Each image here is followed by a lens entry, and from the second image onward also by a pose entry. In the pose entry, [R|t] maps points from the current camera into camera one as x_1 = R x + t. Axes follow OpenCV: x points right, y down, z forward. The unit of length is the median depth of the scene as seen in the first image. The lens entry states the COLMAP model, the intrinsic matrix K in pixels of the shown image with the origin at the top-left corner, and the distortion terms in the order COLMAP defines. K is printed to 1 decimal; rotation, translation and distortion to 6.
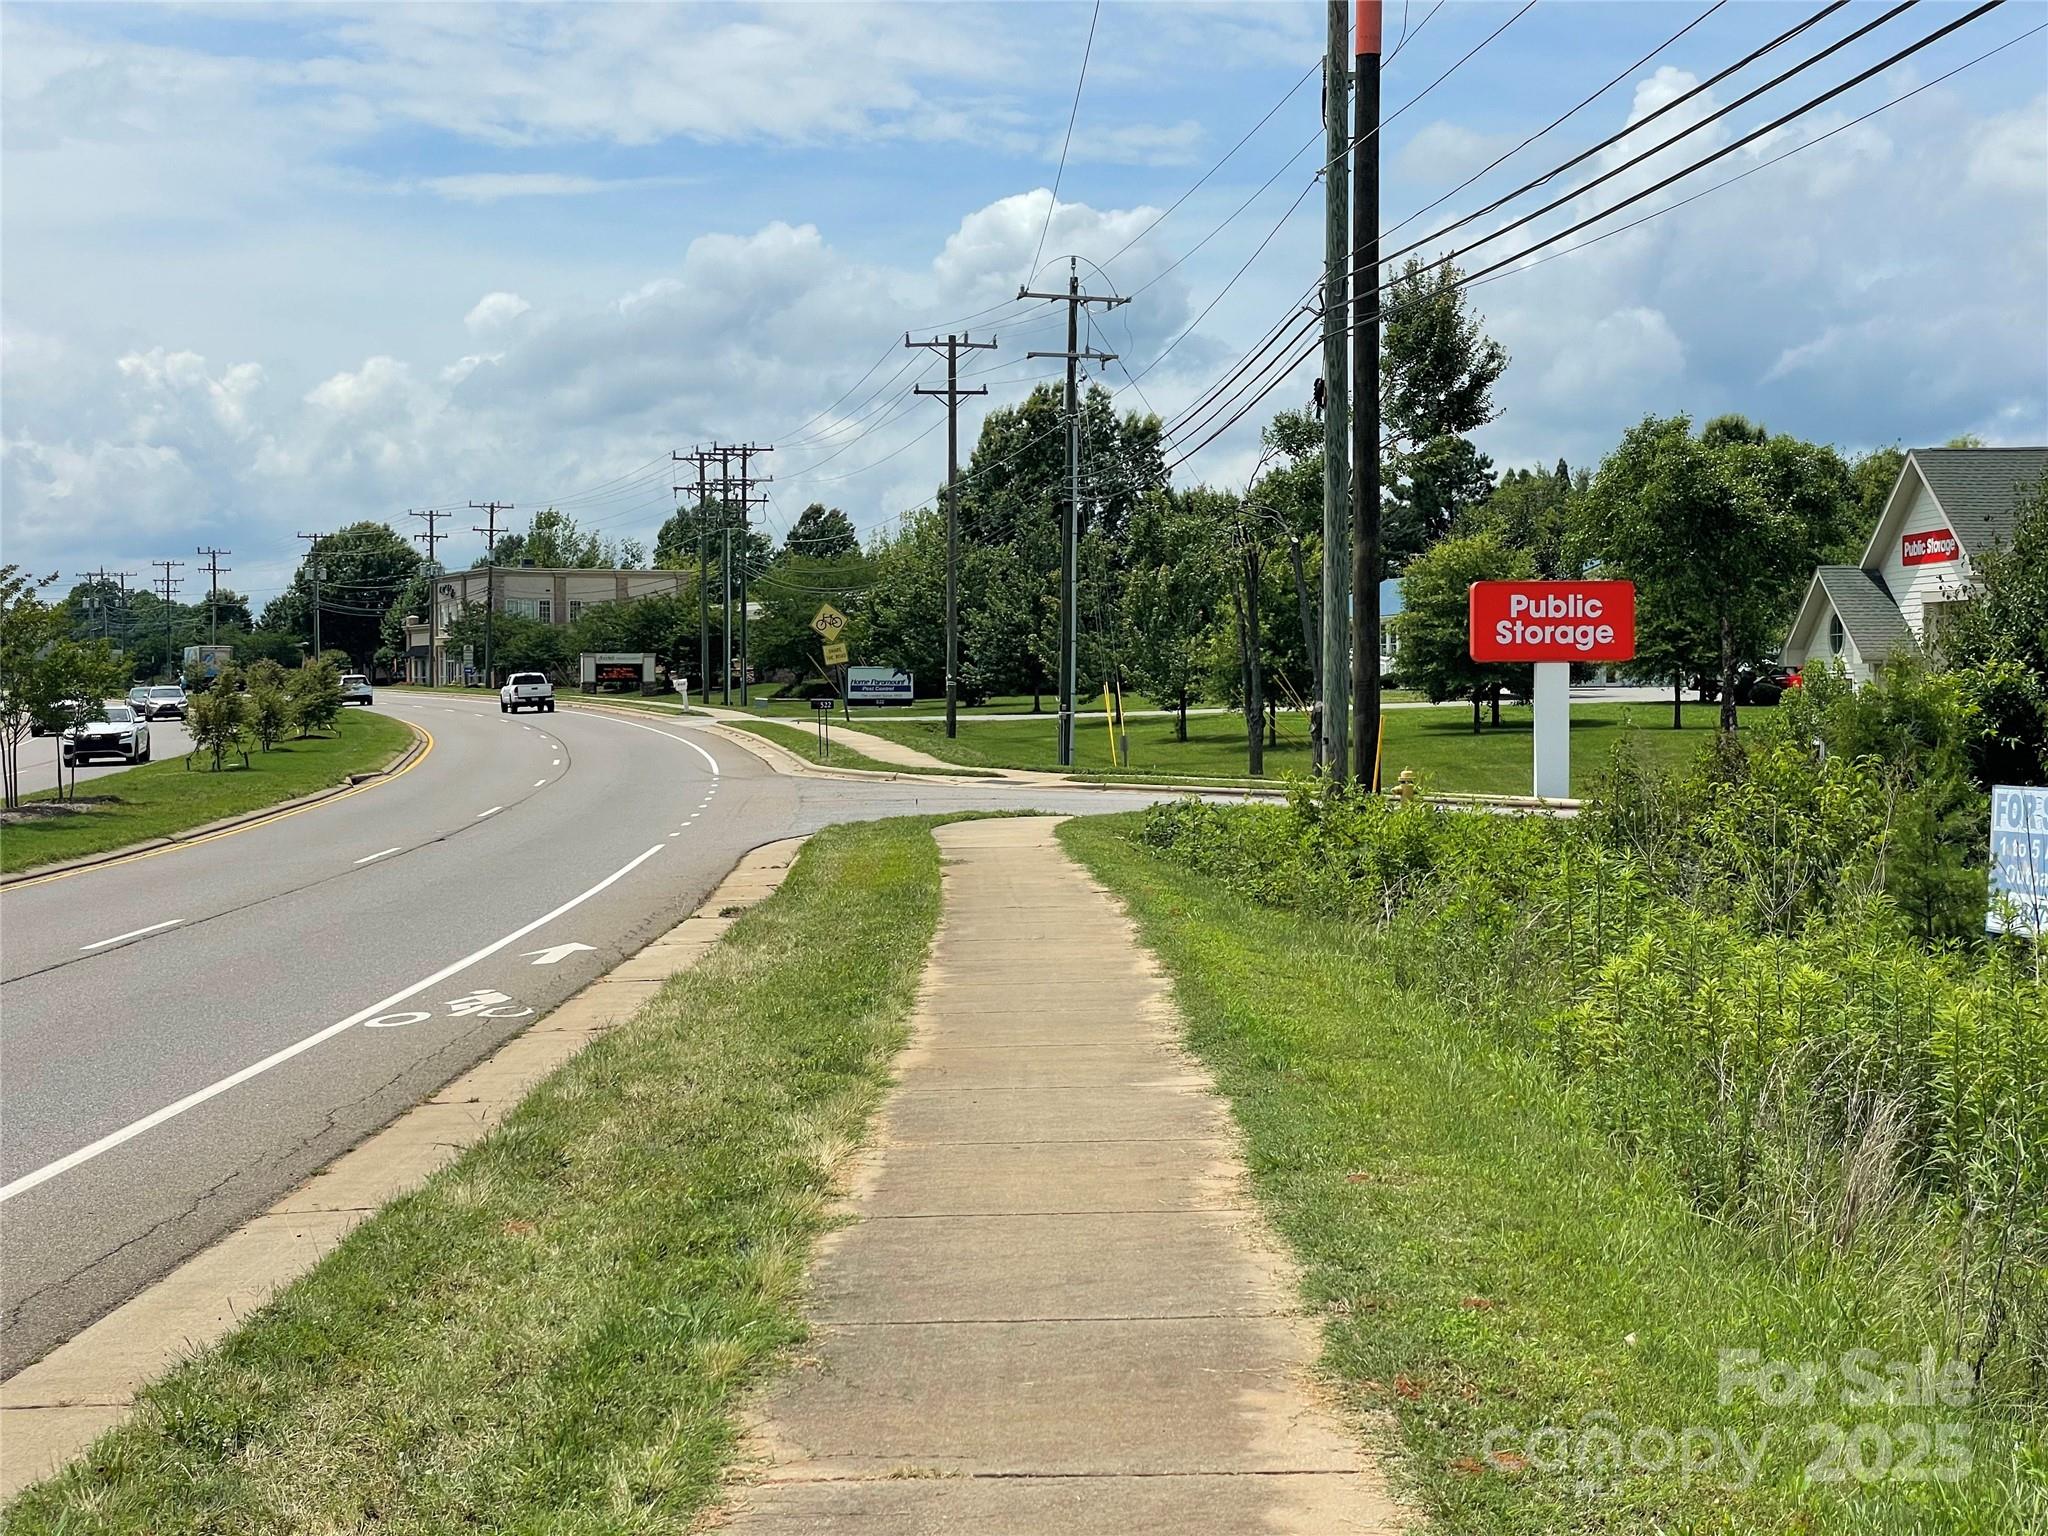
lens RADIAL K [[2895.6, 0, 1056.5], [0, 2895.6, 765.9], [0, 0, 1]] dist [0.132724, -0.036316]
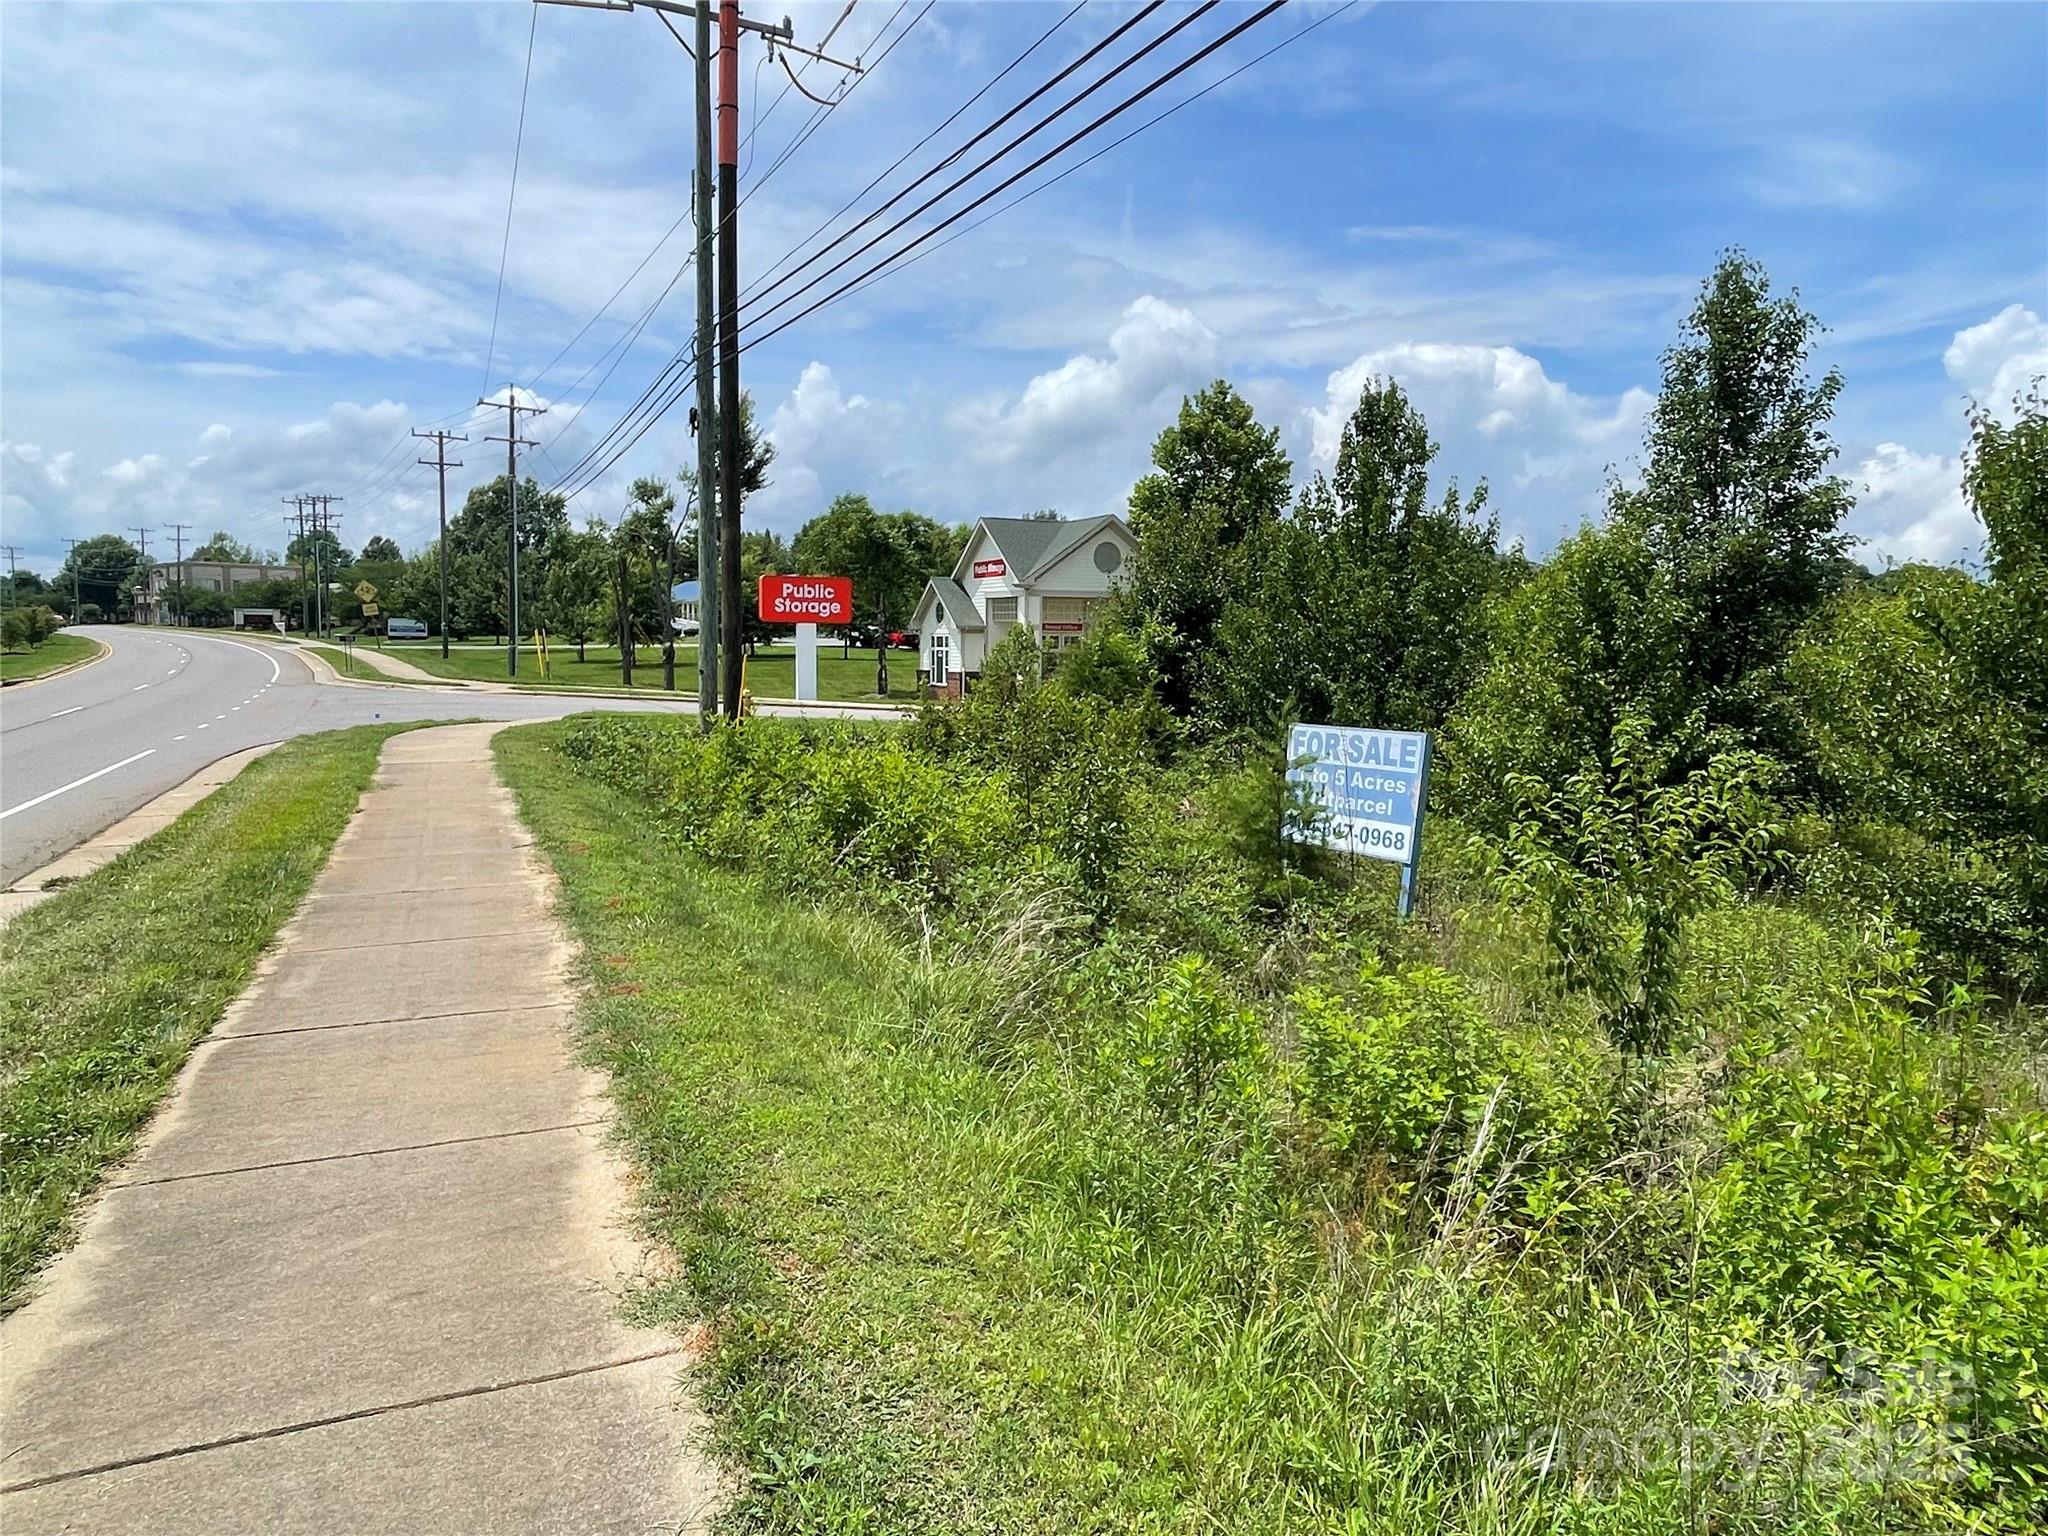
lens RADIAL K [[1172.1, 0, 990.5], [0, 1172.1, 774.0], [0, 0, 1]] dist [-0.003169, -0.002164]
pose [[0.927836, -0.022697, 0.372297, 0.005381], [-0.010266, 0.996215, 0.086320, -0.005028], [-0.372847, -0.083913, 0.924091, 0.213114]]
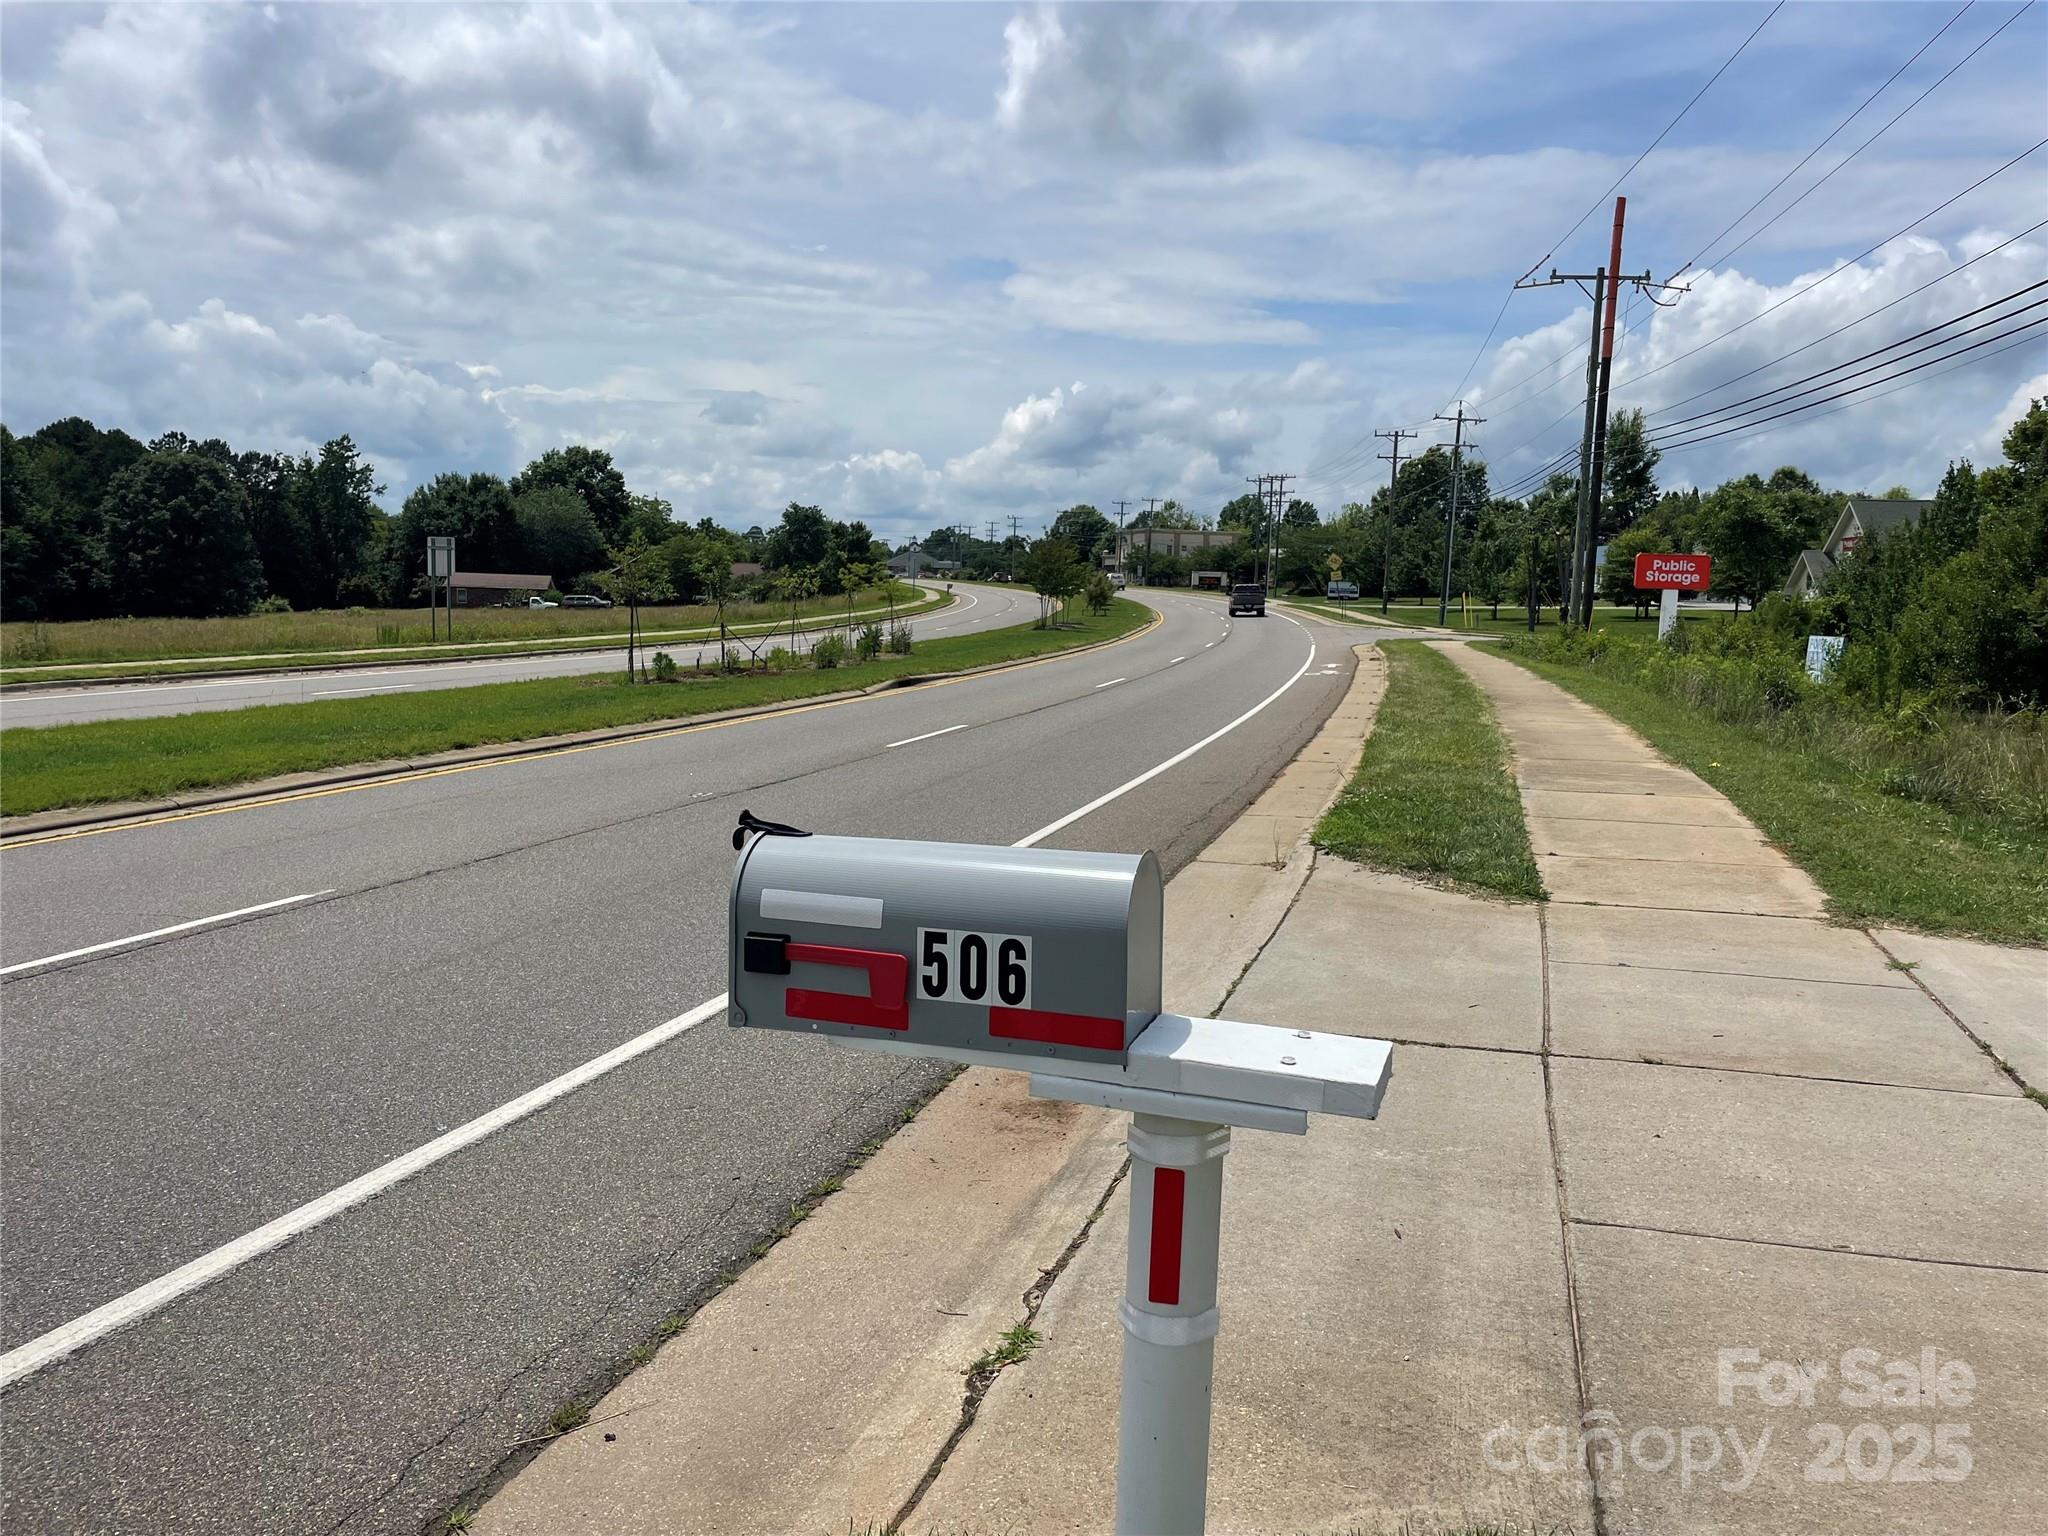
lens RADIAL K [[1563.4, 0, 1024.0], [0, 1563.4, 768.0], [0, 0, 1]] dist [0.079469, -0.104893]
pose [[0.972931, 0.060613, -0.223004, -0.031997], [-0.041154, 0.995010, 0.090896, 0.009703], [0.227401, -0.079258, 0.970571, -0.267409]]
